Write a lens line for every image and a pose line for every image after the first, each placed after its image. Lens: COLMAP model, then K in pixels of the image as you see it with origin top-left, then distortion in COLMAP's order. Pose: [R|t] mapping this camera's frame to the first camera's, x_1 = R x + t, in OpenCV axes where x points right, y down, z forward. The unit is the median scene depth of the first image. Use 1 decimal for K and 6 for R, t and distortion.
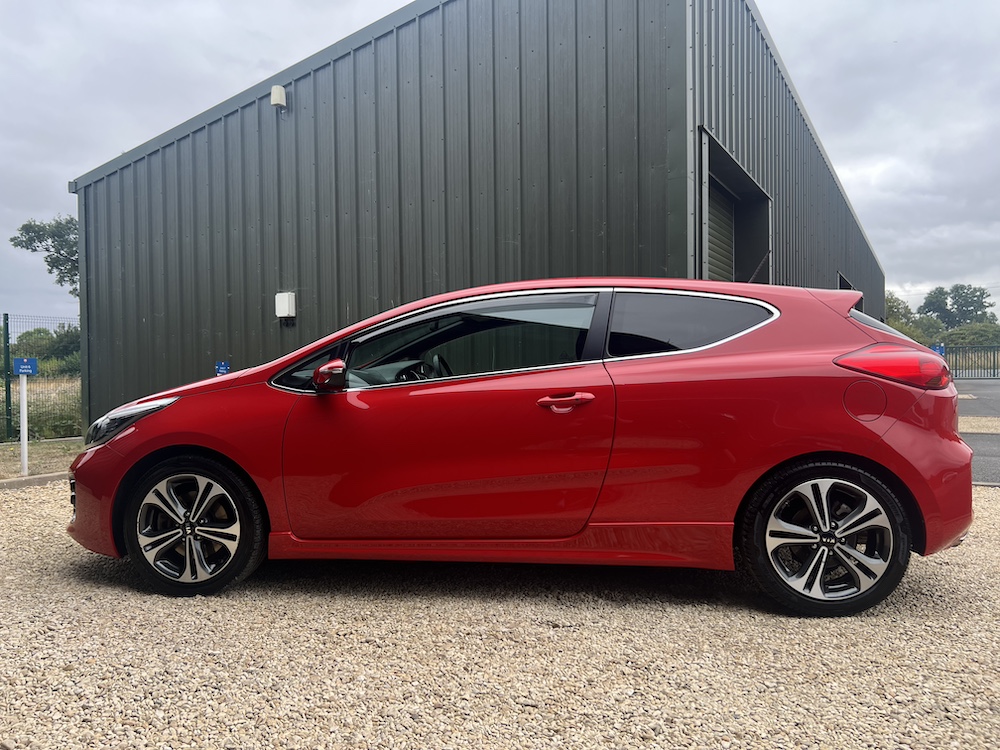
lens RADIAL K [[768.7, 0, 498.8], [0, 768.7, 378.7], [0, 0, 1]] dist [0.035485, -0.043284]
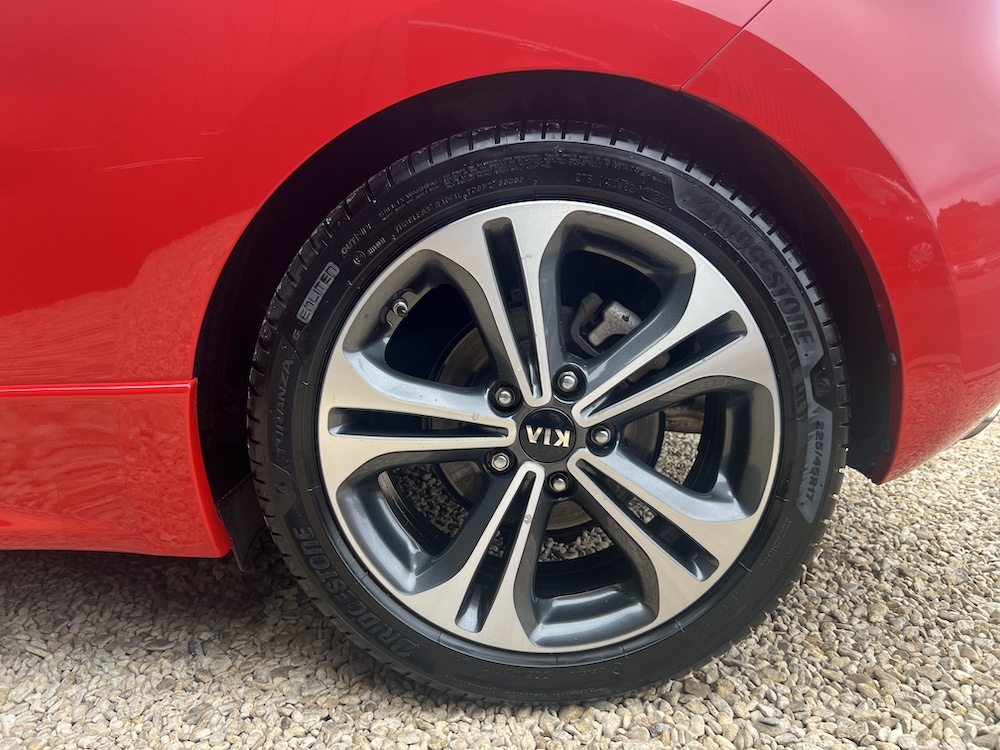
lens RADIAL K [[768.7, 0, 494.8], [0, 768.7, 379.8], [0, 0, 1]] dist [0.035485, -0.043284]
pose [[0.994100, -0.023630, 0.105858, 0.378900], [0.005573, 0.985818, 0.167724, 0.144221], [-0.108320, -0.166145, 0.980134, 0.743636]]
